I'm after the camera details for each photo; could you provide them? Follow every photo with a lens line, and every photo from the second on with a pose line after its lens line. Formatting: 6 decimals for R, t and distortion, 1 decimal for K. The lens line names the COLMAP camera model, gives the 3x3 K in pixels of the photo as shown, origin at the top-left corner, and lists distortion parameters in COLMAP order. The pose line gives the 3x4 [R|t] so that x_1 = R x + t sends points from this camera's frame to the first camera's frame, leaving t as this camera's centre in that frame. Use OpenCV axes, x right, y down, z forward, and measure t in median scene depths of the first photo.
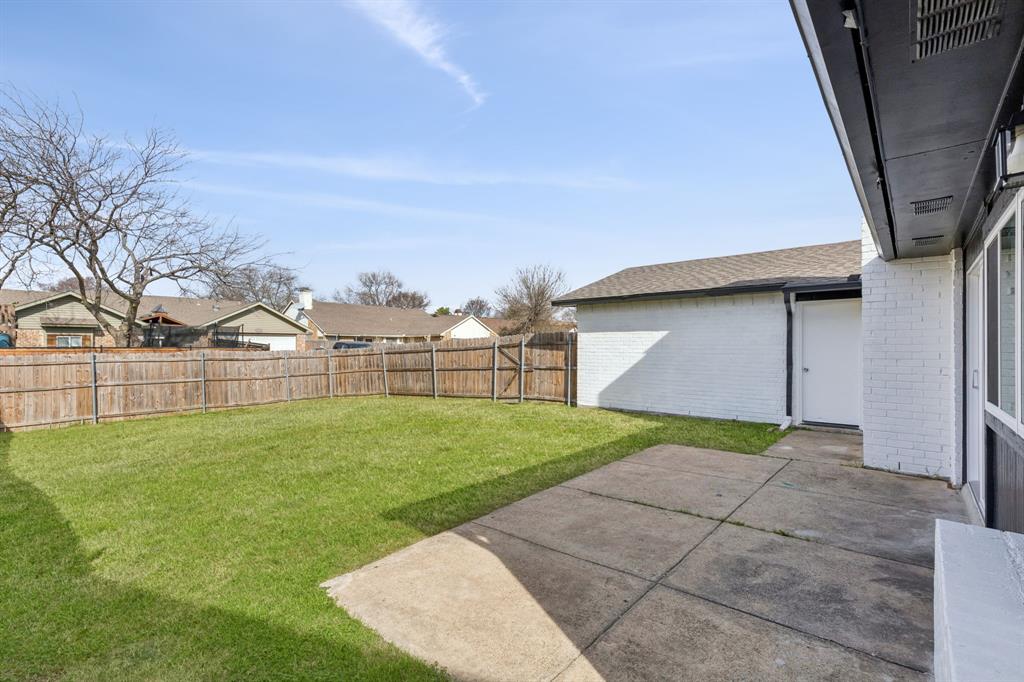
lens RADIAL K [[460.8, 0, 514.4], [0, 460.8, 346.1], [0, 0, 1]] dist [0.009451, -0.002068]
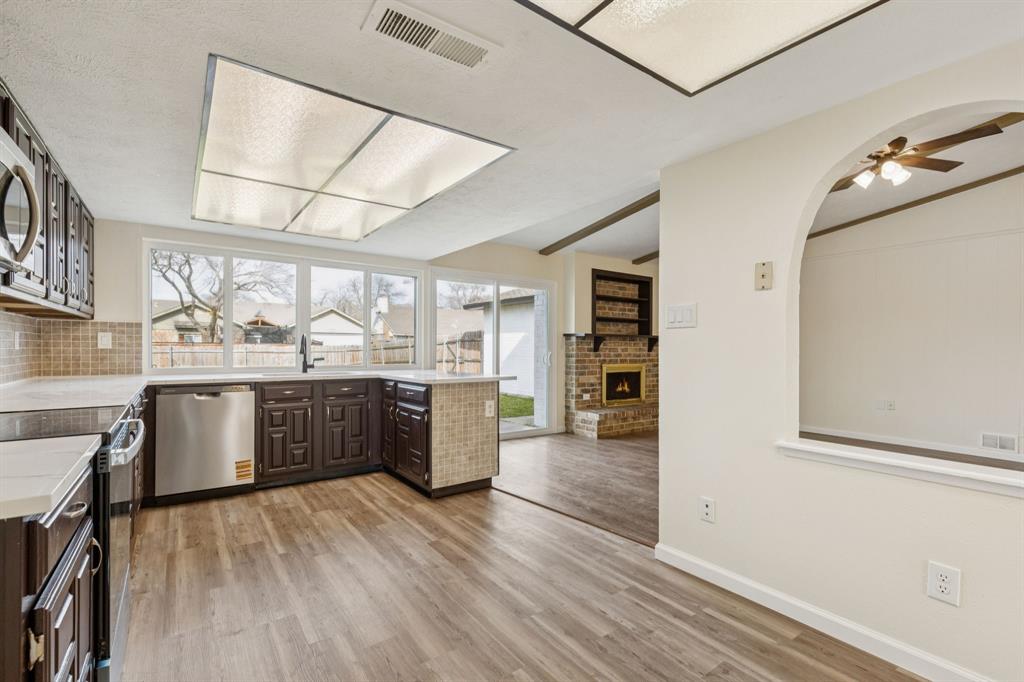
lens RADIAL K [[460.8, 0, 513.6], [0, 460.8, 347.6], [0, 0, 1]] dist [0.009451, -0.002068]
pose [[0.973208, 0.007151, -0.229815, 0.336146], [-0.006915, 0.999974, 0.001833, 0.008126], [0.229822, -0.000194, 0.973233, -0.111533]]
